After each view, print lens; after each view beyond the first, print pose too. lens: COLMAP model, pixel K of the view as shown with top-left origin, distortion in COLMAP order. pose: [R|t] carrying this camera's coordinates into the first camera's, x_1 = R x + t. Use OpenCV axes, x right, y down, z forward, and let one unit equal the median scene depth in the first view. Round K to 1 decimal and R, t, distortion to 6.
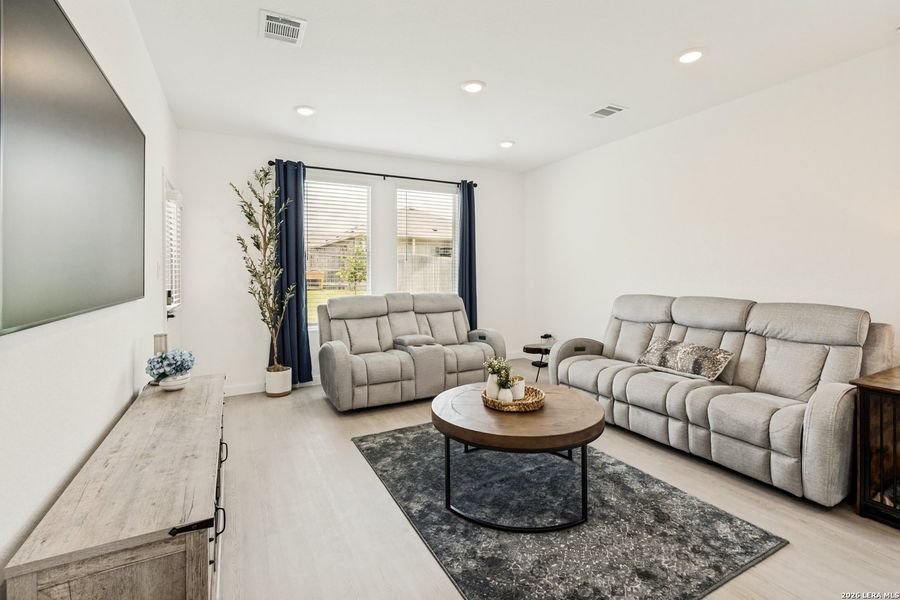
lens RADIAL K [[404.8, 0, 444.3], [0, 404.8, 277.9], [0, 0, 1]] dist [-0.000622, -0.000133]
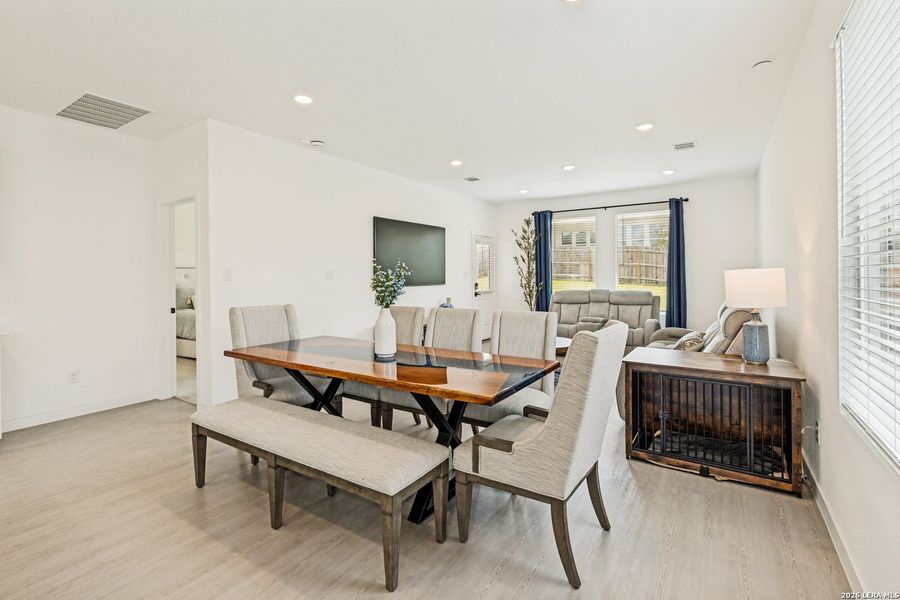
lens RADIAL K [[404.8, 0, 444.3], [0, 404.8, 277.9], [0, 0, 1]] dist [-0.000622, -0.000133]
pose [[0.471802, 0.008471, -0.881664, 0.938833], [-0.010719, 0.999935, 0.003871, -0.003358], [0.881640, 0.007625, 0.471862, -0.189321]]
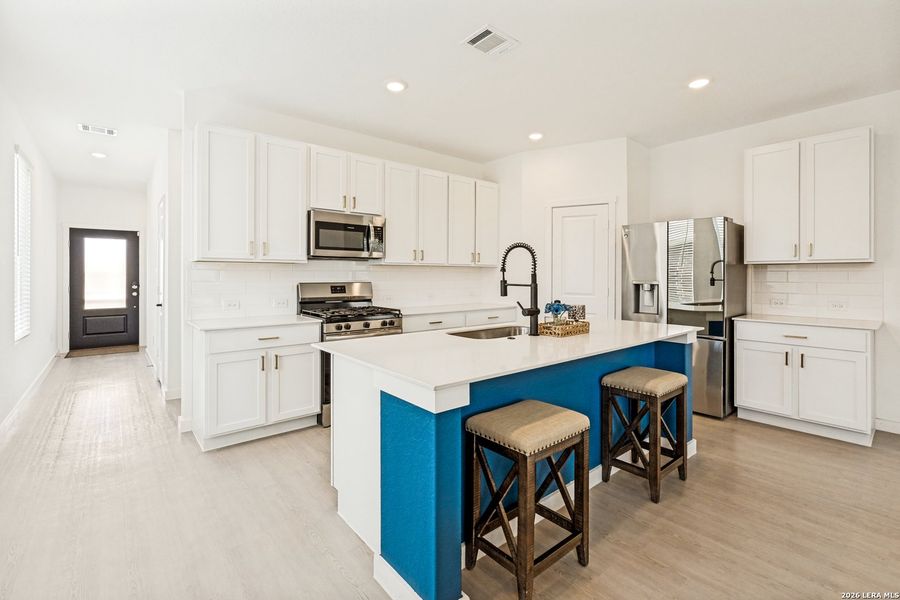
lens RADIAL K [[407.7, 0, 462.0], [0, 407.7, 273.6], [0, 0, 1]] dist [-0.004111, -0.000507]
pose [[-0.972651, 0.004238, -0.232232, 0.783115], [0.001424, 0.999924, 0.012285, 0.001621], [0.232266, 0.011618, -0.972583, -0.002726]]
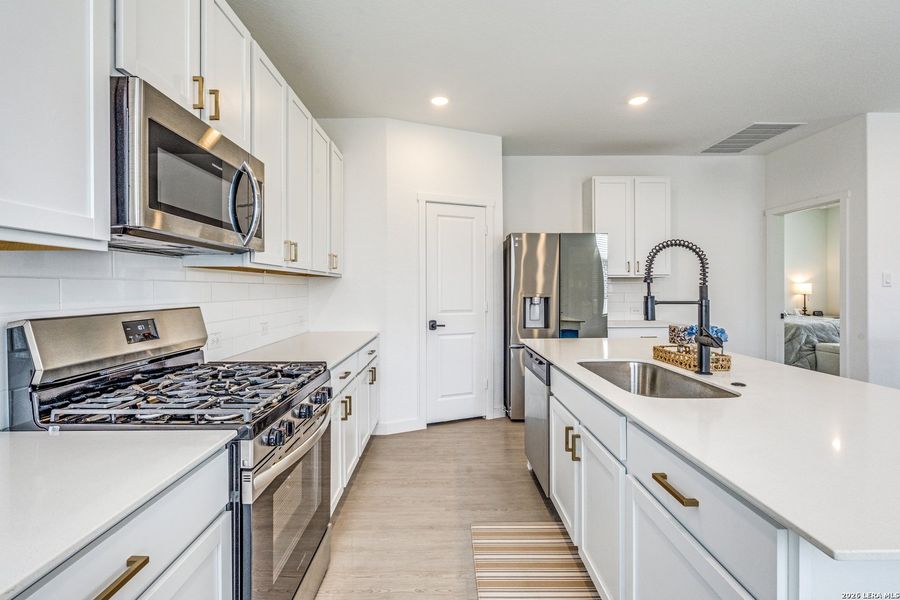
lens RADIAL K [[400.7, 0, 449.2], [0, 400.7, 289.9], [0, 0, 1]] dist [-0.002716, -0.000136]
pose [[-0.450633, 0.013687, -0.892605, 1.020795], [-0.005553, 0.999820, 0.018135, 0.007368], [0.892692, 0.013129, -0.450476, -0.588468]]
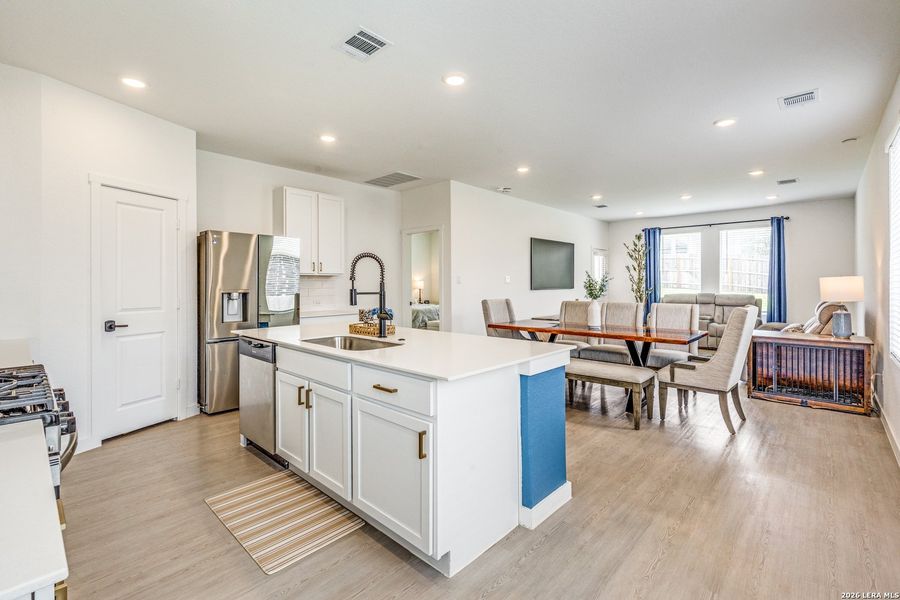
lens RADIAL K [[400.7, 0, 449.2], [0, 400.7, 289.9], [0, 0, 1]] dist [-0.002716, -0.000136]
pose [[0.334744, 0.021224, -0.942070, 1.189440], [-0.013827, 0.999749, 0.017610, 0.008075], [0.942208, 0.007131, 0.334953, -0.655410]]
